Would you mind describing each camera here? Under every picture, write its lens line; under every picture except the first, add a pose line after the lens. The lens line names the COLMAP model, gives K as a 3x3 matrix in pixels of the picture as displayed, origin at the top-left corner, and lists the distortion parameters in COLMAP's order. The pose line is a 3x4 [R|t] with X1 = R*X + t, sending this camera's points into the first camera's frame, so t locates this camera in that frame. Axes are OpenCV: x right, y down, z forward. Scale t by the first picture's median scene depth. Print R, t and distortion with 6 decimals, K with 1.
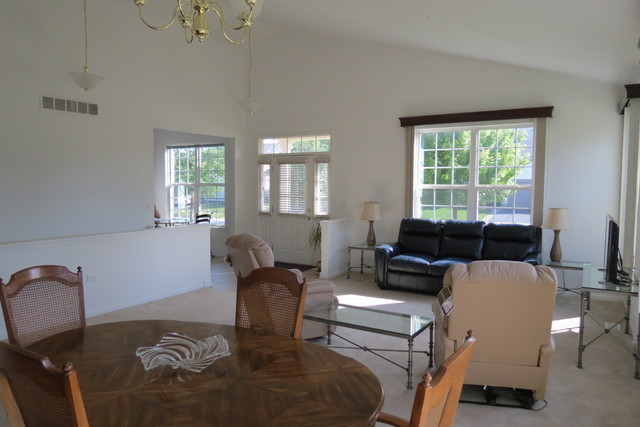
lens RADIAL K [[458.7, 0, 320.0], [0, 458.7, 213.5], [0, 0, 1]] dist [-0.032356, -0.000144]
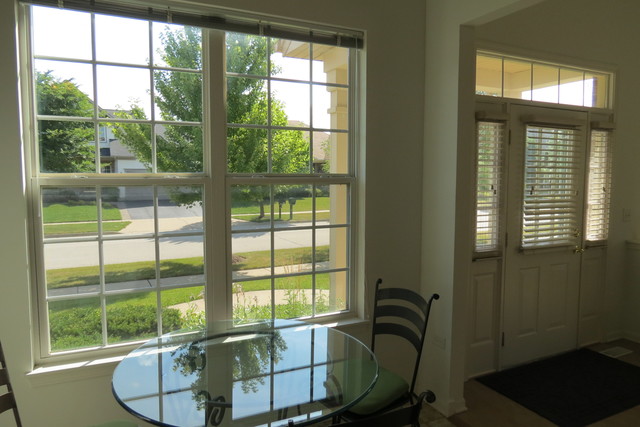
lens RADIAL K [[458.7, 0, 320.0], [0, 458.7, 213.5], [0, 0, 1]] dist [-0.032356, -0.000144]
pose [[0.524496, -0.075269, 0.848079, -0.430522], [0.063687, 0.996762, 0.049078, -0.051398], [-0.849027, 0.028270, 0.527592, 0.780110]]
